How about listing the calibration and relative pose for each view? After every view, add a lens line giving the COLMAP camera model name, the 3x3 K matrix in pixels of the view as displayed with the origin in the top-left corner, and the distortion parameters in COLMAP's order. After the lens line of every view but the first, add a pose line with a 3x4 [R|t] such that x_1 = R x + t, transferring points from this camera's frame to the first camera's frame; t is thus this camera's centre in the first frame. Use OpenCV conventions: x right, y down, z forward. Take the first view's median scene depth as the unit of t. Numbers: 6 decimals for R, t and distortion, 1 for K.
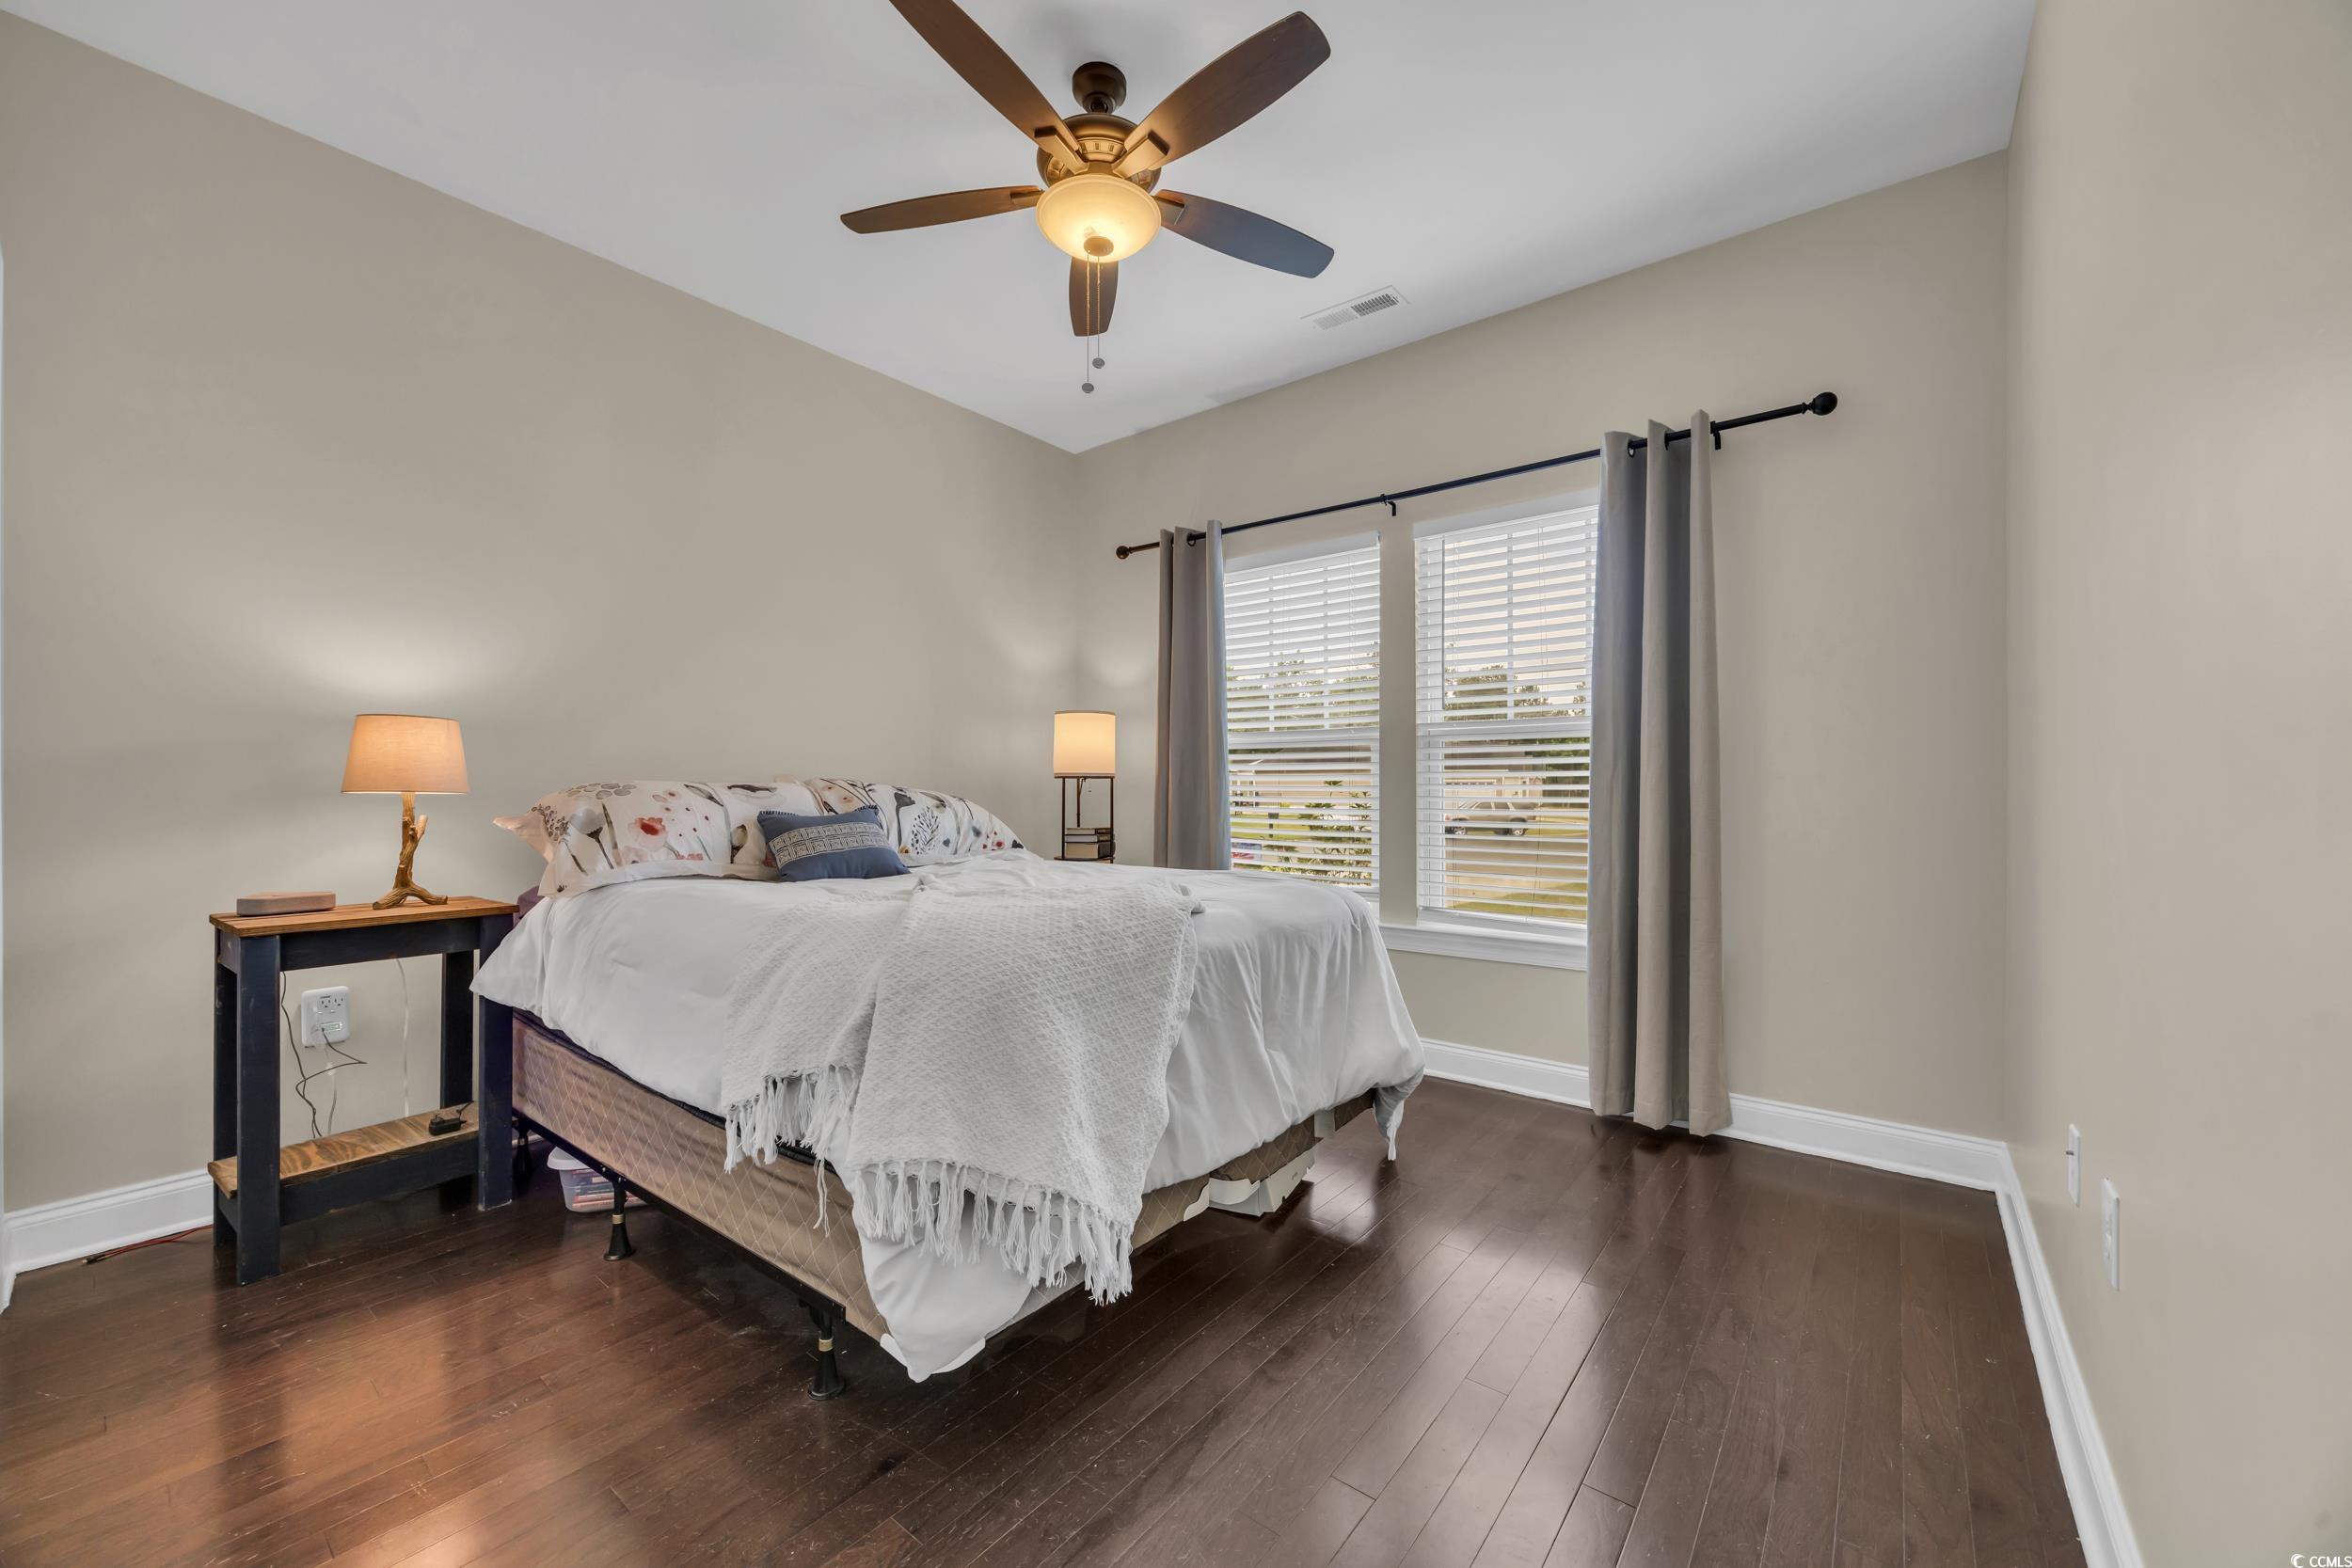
lens RADIAL K [[894.1, 0, 1176.0], [0, 894.1, 784.0], [0, 0, 1]] dist [0.000429, -0.000046]
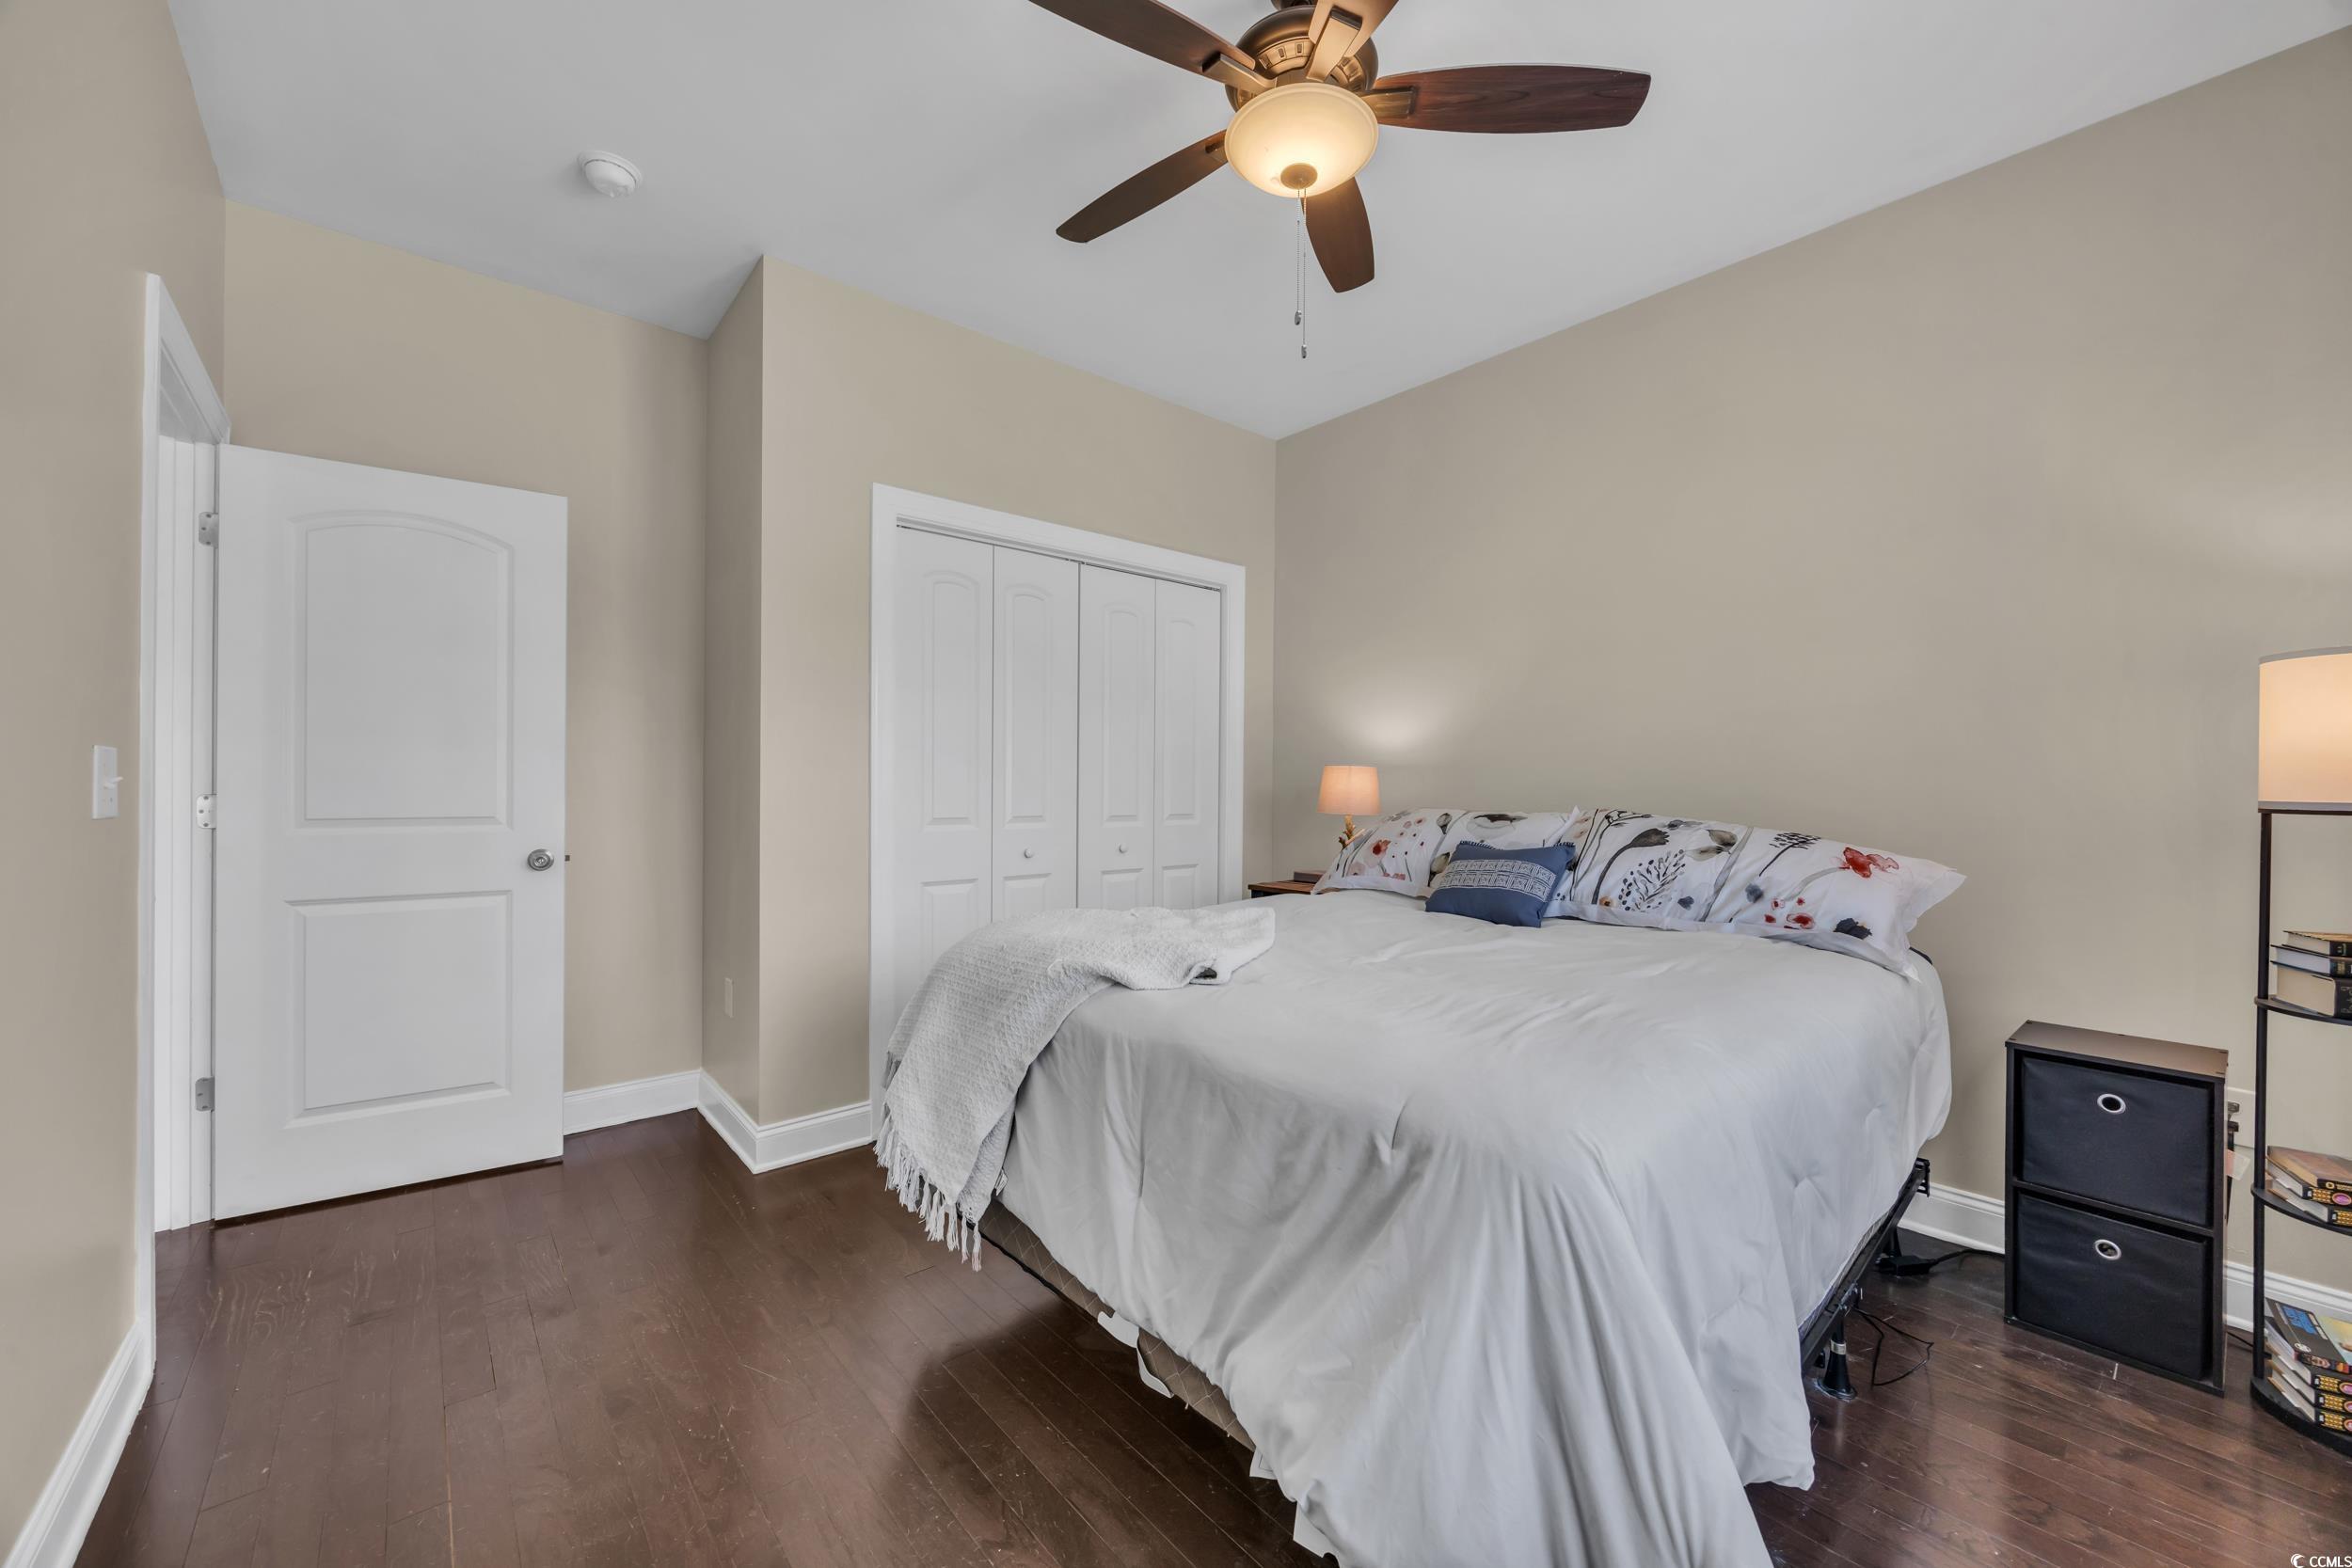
lens RADIAL K [[894.1, 0, 1176.0], [0, 894.1, 784.0], [0, 0, 1]] dist [0.000429, -0.000046]
pose [[-0.186145, -0.007758, -0.982492, 0.579132], [0.002545, 0.999962, -0.008378, -0.026018], [0.982519, -0.004060, -0.186118, 0.825888]]
